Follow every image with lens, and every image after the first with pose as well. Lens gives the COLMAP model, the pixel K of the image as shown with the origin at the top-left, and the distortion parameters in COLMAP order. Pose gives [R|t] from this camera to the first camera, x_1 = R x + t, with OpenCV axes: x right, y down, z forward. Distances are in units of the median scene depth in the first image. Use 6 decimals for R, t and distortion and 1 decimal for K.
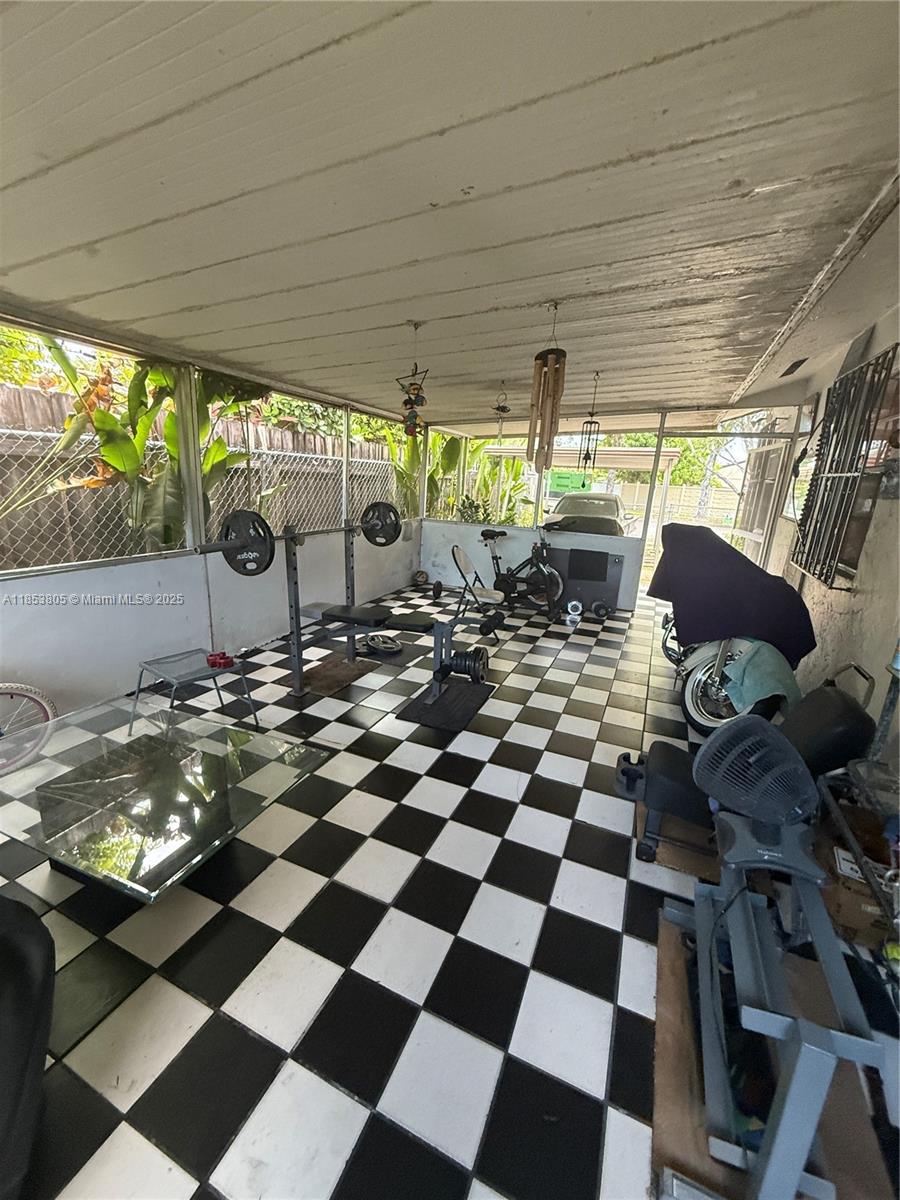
lens RADIAL K [[478.2, 0, 448.3], [0, 478.2, 598.8], [0, 0, 1]] dist [0.000803, -0.000373]
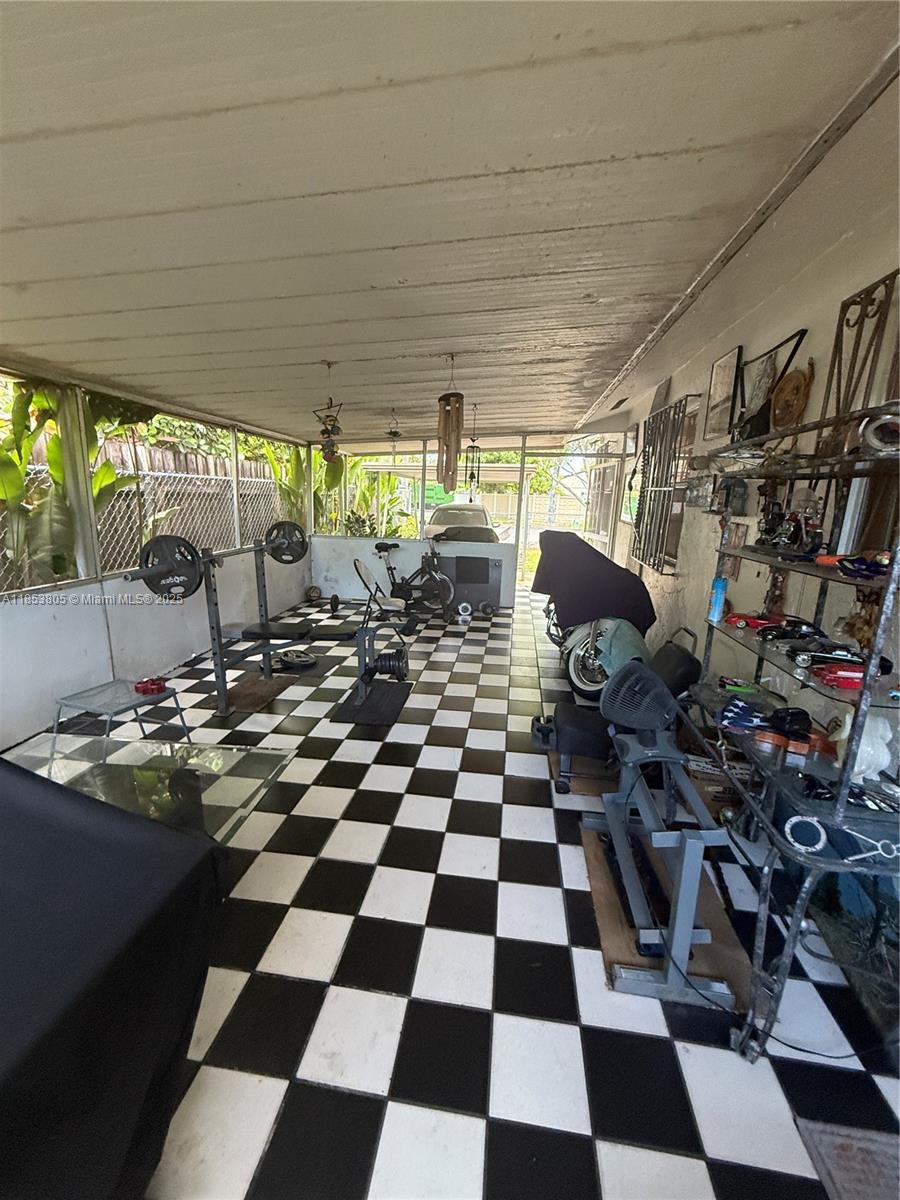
lens RADIAL K [[478.2, 0, 448.3], [0, 478.2, 598.8], [0, 0, 1]] dist [0.000803, -0.000373]
pose [[0.961454, -0.079057, 0.263355, -0.103740], [0.085244, 0.996286, -0.012129, 0.009133], [-0.261418, 0.034110, 0.964623, -0.101422]]
